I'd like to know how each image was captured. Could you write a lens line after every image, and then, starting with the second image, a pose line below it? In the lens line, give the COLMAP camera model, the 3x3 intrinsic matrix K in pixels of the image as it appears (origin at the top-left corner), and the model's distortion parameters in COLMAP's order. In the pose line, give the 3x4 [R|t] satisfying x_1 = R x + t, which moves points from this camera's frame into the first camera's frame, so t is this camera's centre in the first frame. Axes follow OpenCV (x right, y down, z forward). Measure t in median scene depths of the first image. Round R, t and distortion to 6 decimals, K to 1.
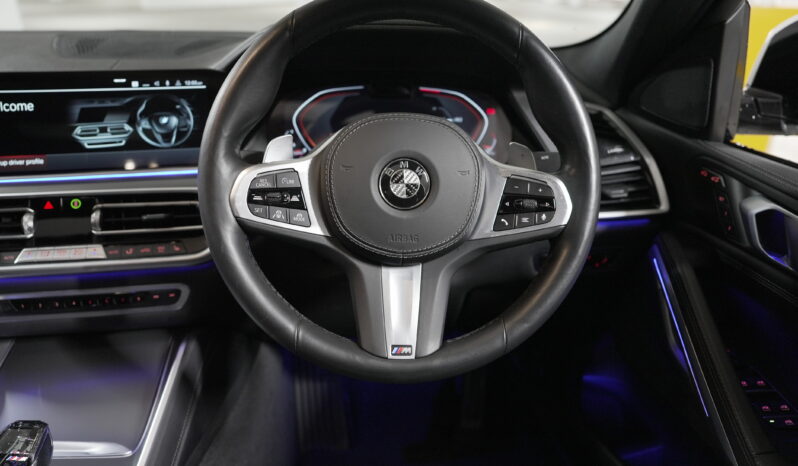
lens RADIAL K [[552.3, 0, 402.9], [0, 552.3, 230.8], [0, 0, 1]] dist [-0.103899, 0.071035]
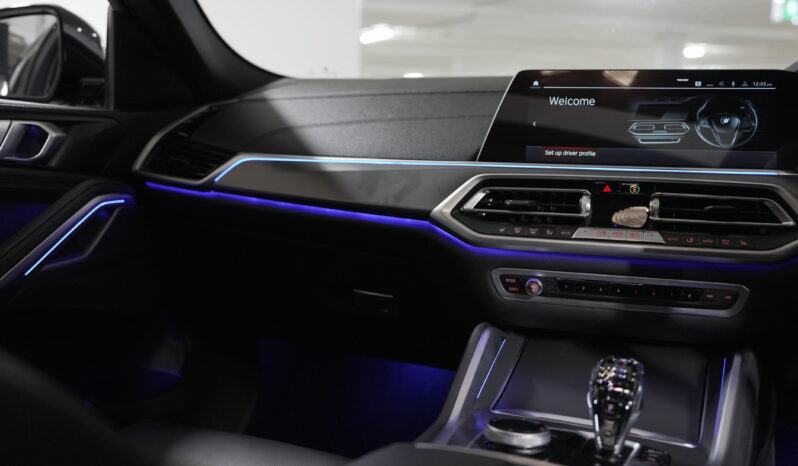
lens RADIAL K [[771.4, 0, 402.0], [0, 771.4, 231.7], [0, 0, 1]] dist [0.005491, 0.000000]
pose [[0.894452, 0.052316, -0.444093, -0.362404], [-0.183843, 0.948339, -0.258563, 0.454815], [0.407624, 0.312916, 0.857862, -0.334163]]
